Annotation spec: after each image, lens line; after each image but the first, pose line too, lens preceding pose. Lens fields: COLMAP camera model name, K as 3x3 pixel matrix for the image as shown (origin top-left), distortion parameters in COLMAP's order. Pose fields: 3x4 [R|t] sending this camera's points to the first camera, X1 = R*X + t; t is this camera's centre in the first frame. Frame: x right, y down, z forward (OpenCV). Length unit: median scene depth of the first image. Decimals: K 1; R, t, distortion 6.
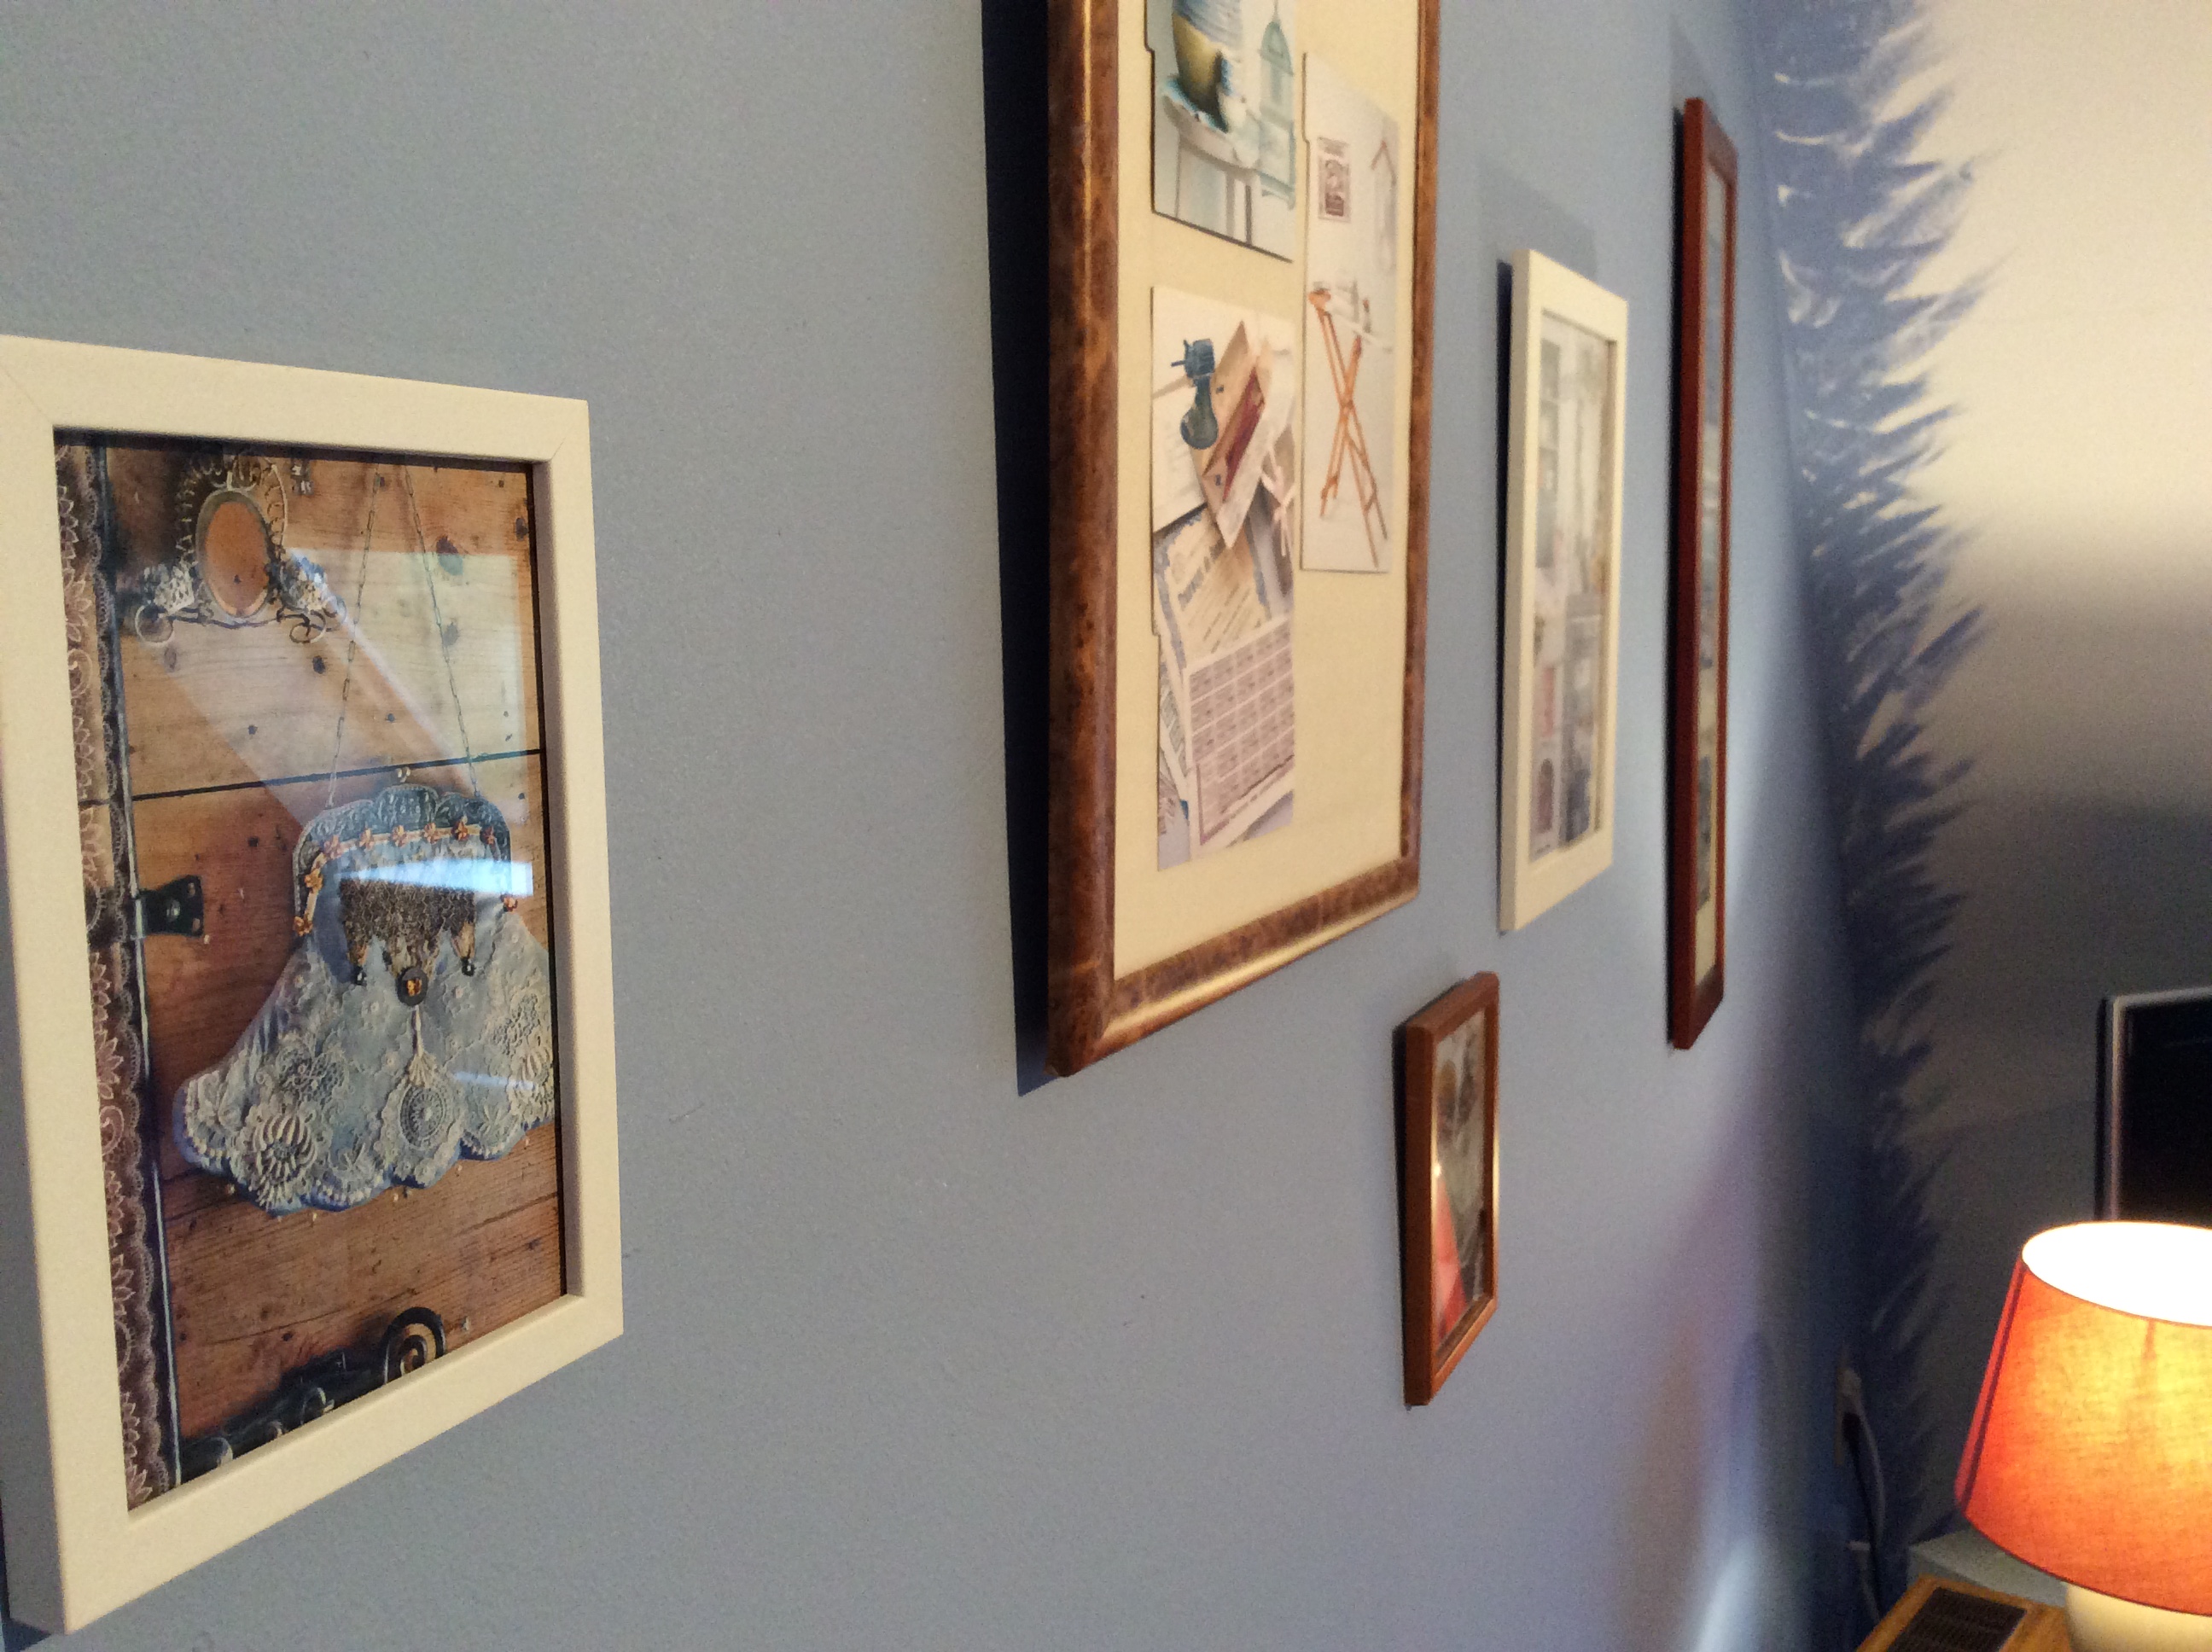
lens RADIAL K [[2040.4, 0, 1106.0], [0, 2040.4, 826.0], [0, 0, 1]] dist [0.188333, -0.442706]
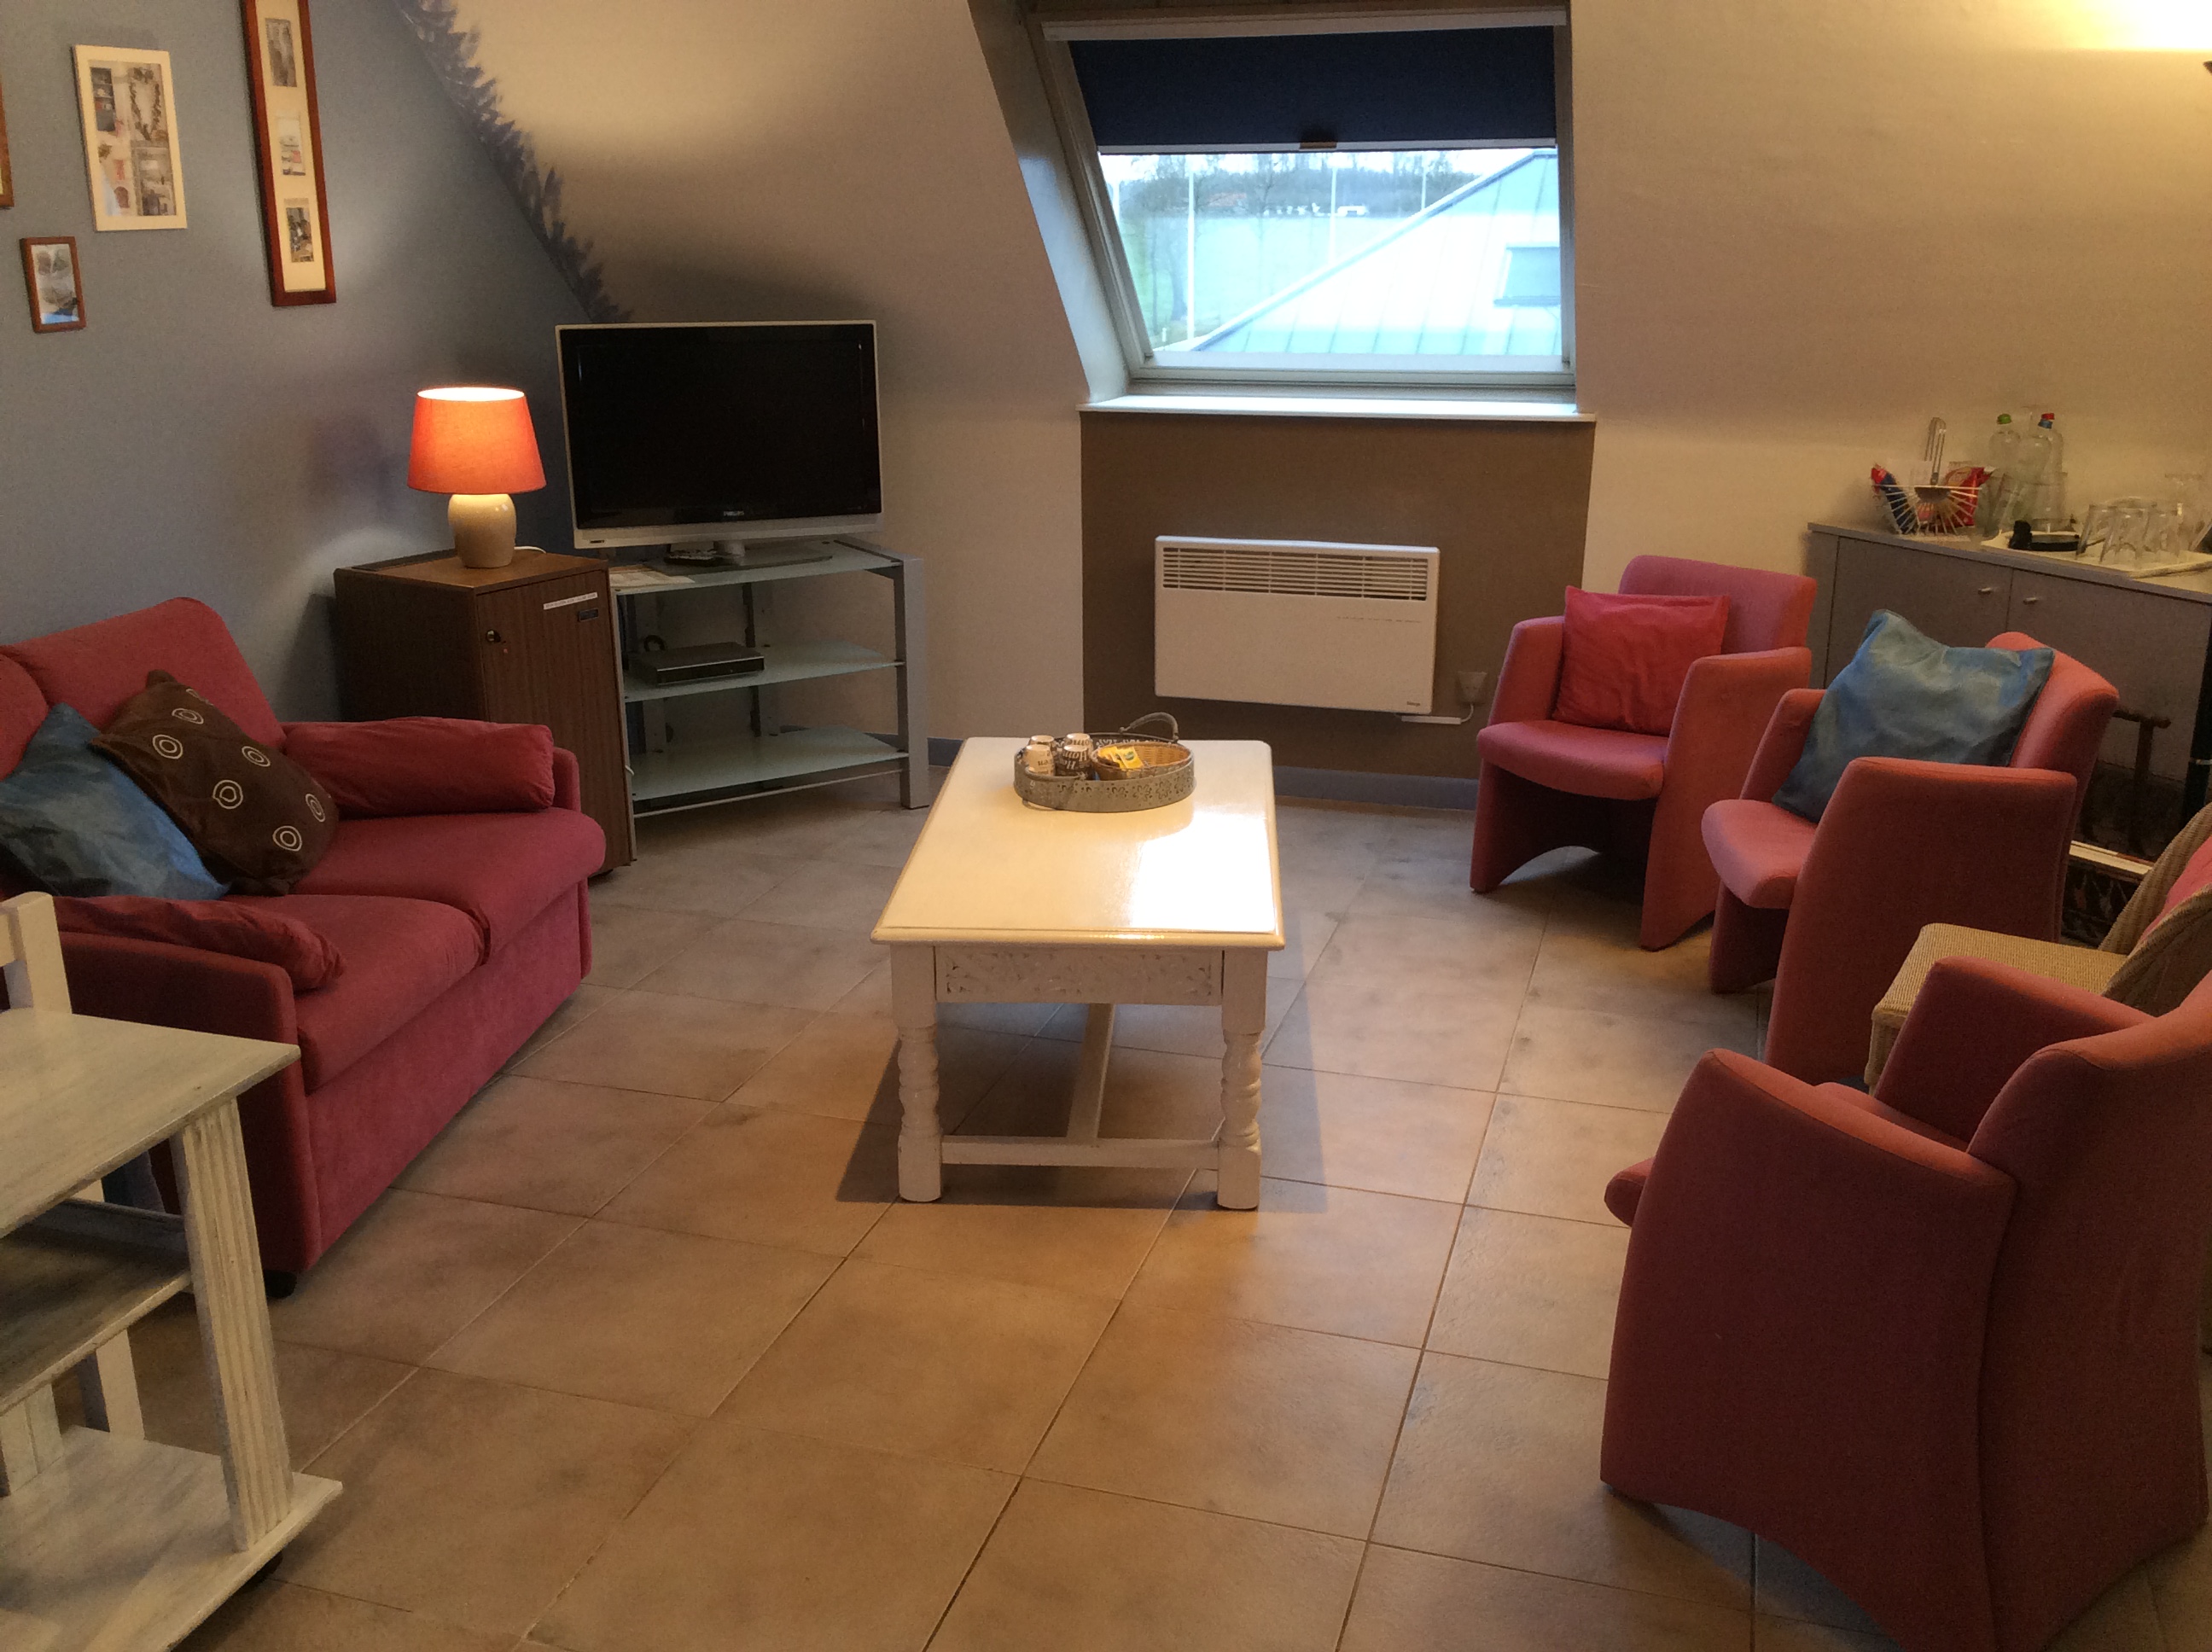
lens RADIAL K [[2101.8, 0, 1147.6], [0, 2101.8, 832.2], [0, 0, 1]] dist [0.006451, -0.003608]
pose [[0.987870, -0.014116, 0.154638, 2.556963], [-0.014278, 0.983383, 0.180980, 0.701599], [-0.154623, -0.180993, 0.971253, -5.581742]]
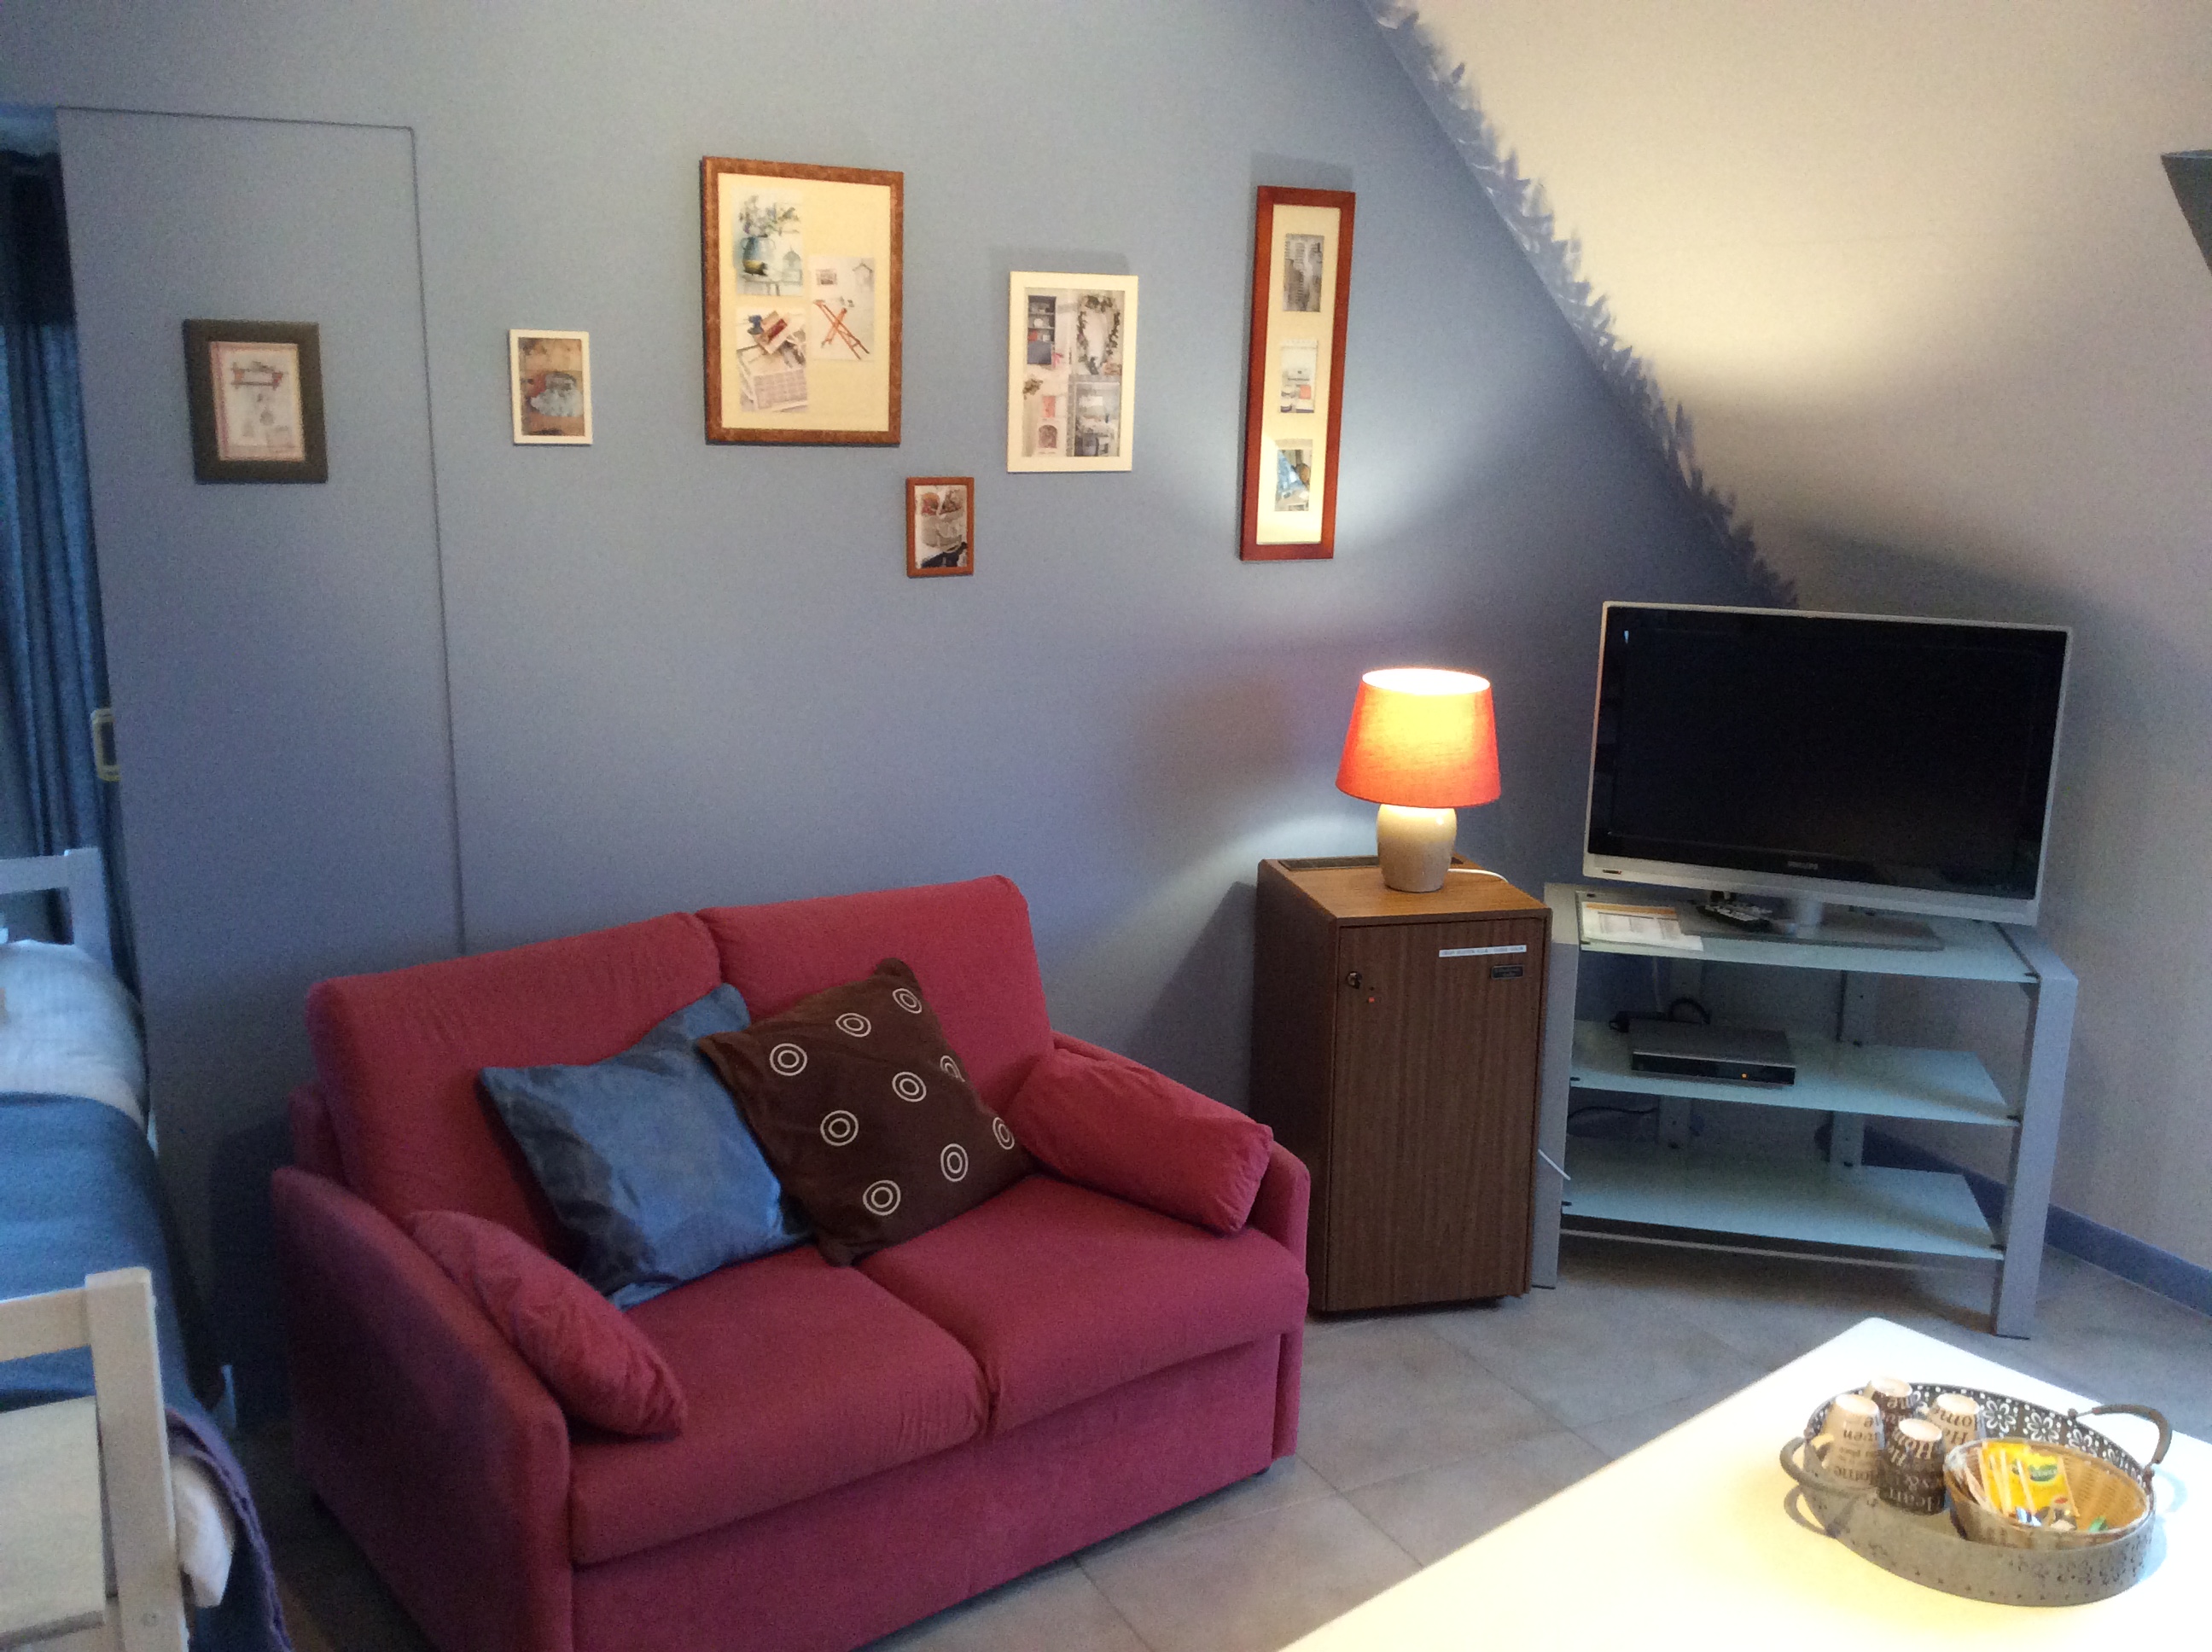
lens RADIAL K [[2040.4, 0, 1106.0], [0, 2040.4, 826.0], [0, 0, 1]] dist [0.188333, -0.442706]
pose [[0.796703, 0.174477, -0.578638, 4.169461], [-0.110946, 0.983374, 0.143760, 0.208701], [0.594100, -0.050337, 0.802814, -2.921291]]
